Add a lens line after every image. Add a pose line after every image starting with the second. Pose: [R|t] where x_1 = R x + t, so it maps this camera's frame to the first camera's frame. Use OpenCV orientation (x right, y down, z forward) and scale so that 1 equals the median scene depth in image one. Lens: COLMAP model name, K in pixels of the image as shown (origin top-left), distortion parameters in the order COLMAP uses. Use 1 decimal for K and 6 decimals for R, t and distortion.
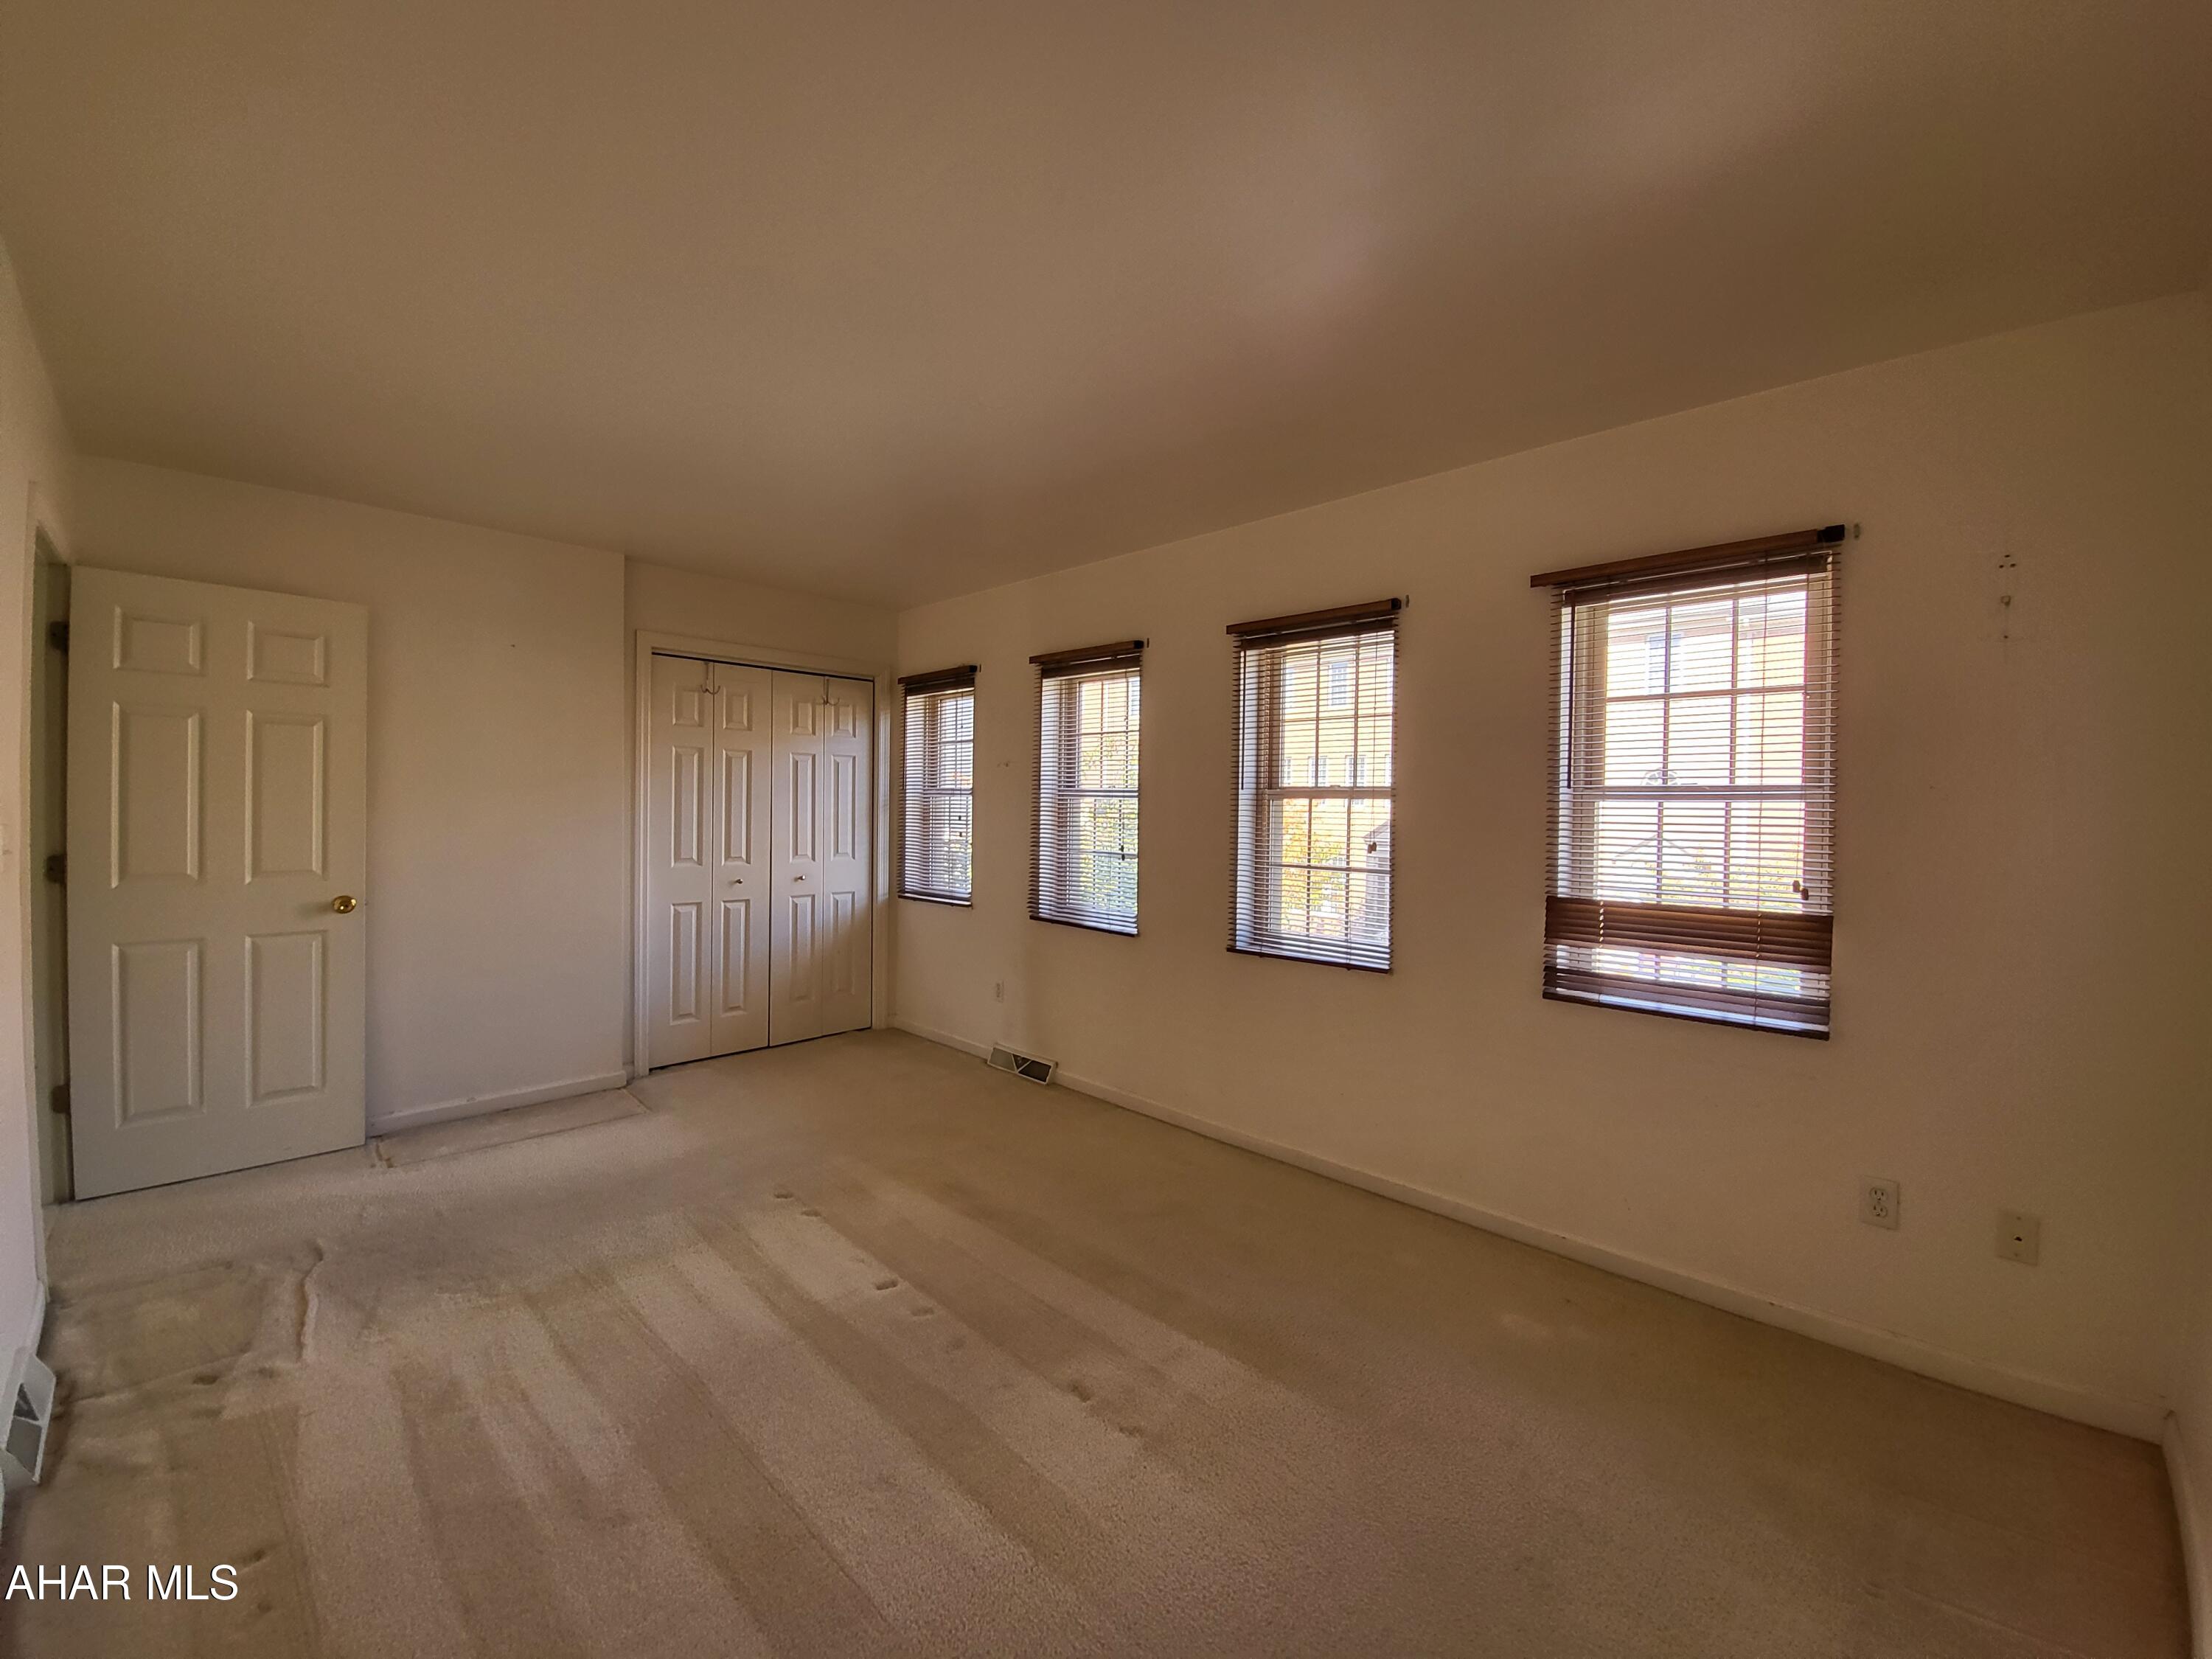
lens RADIAL K [[875.5, 0, 1103.0], [0, 875.5, 831.6], [0, 0, 1]] dist [-0.006109, -0.008188]
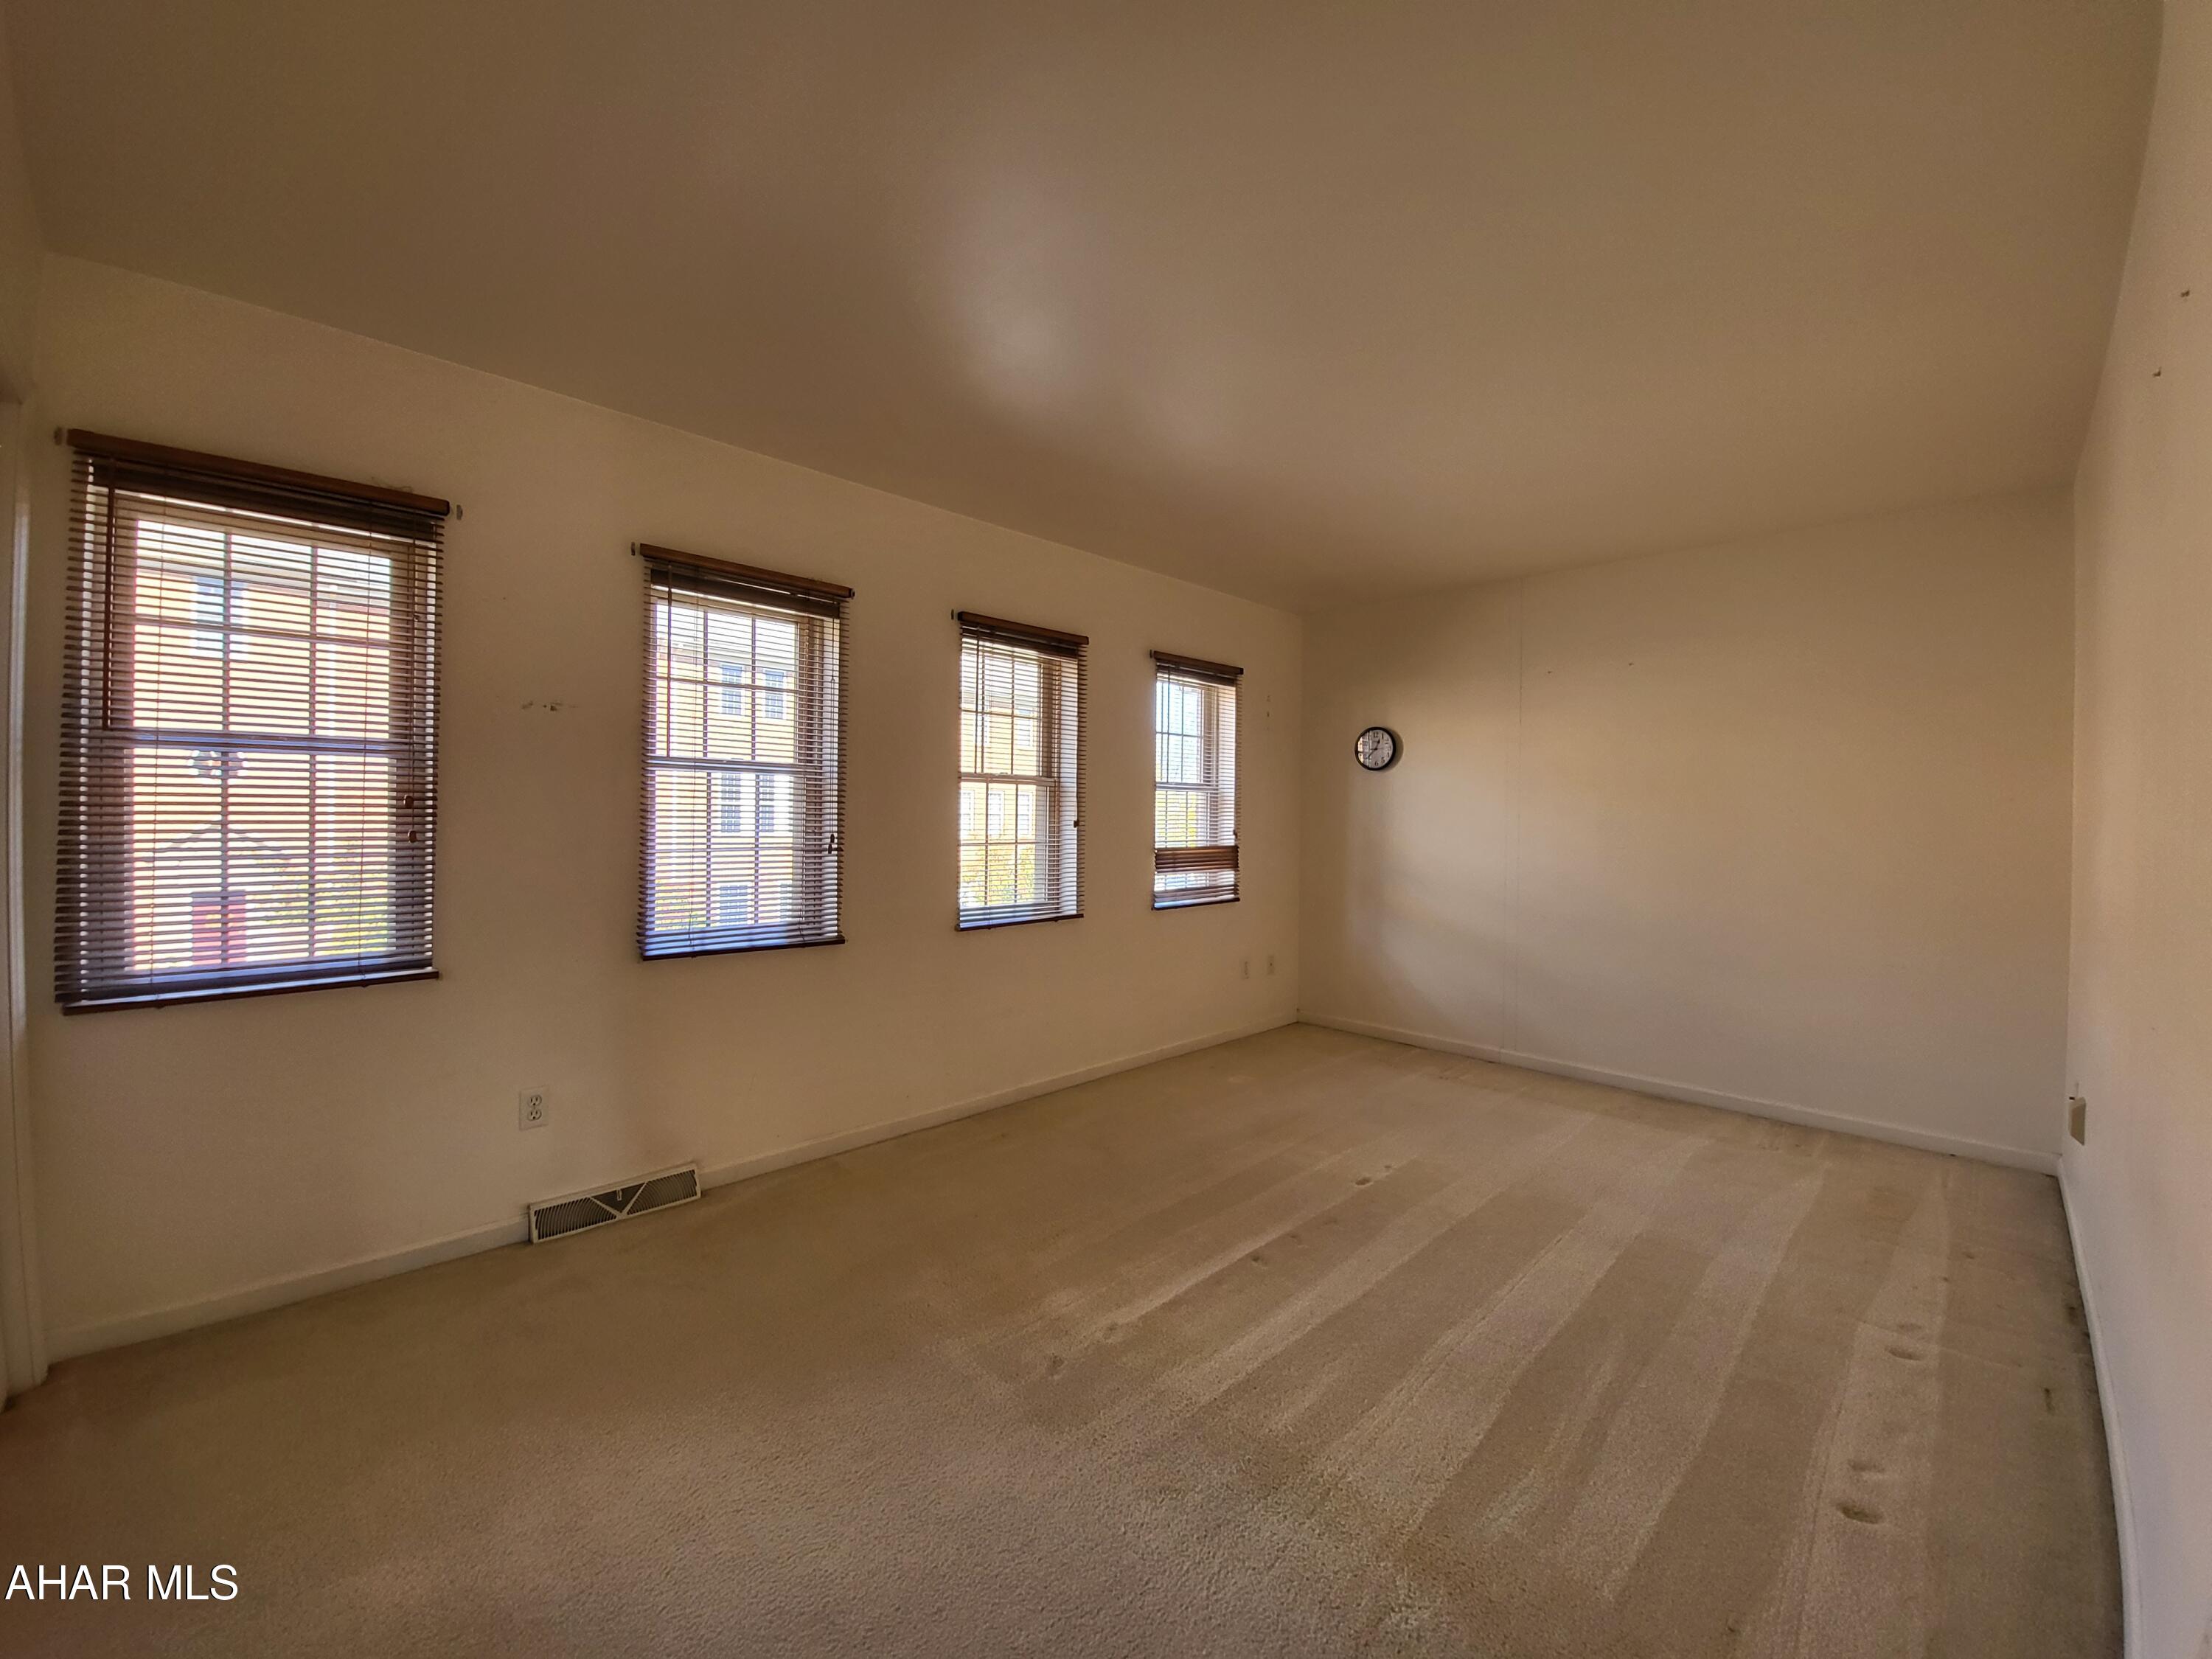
lens RADIAL K [[875.5, 0, 1063.4], [0, 875.5, 790.3], [0, 0, 1]] dist [-0.006109, -0.008188]
pose [[0.044895, -0.009473, 0.998947, -0.668738], [-0.003335, 0.999948, 0.009633, -0.029521], [-0.998986, -0.003764, 0.044861, 0.643080]]
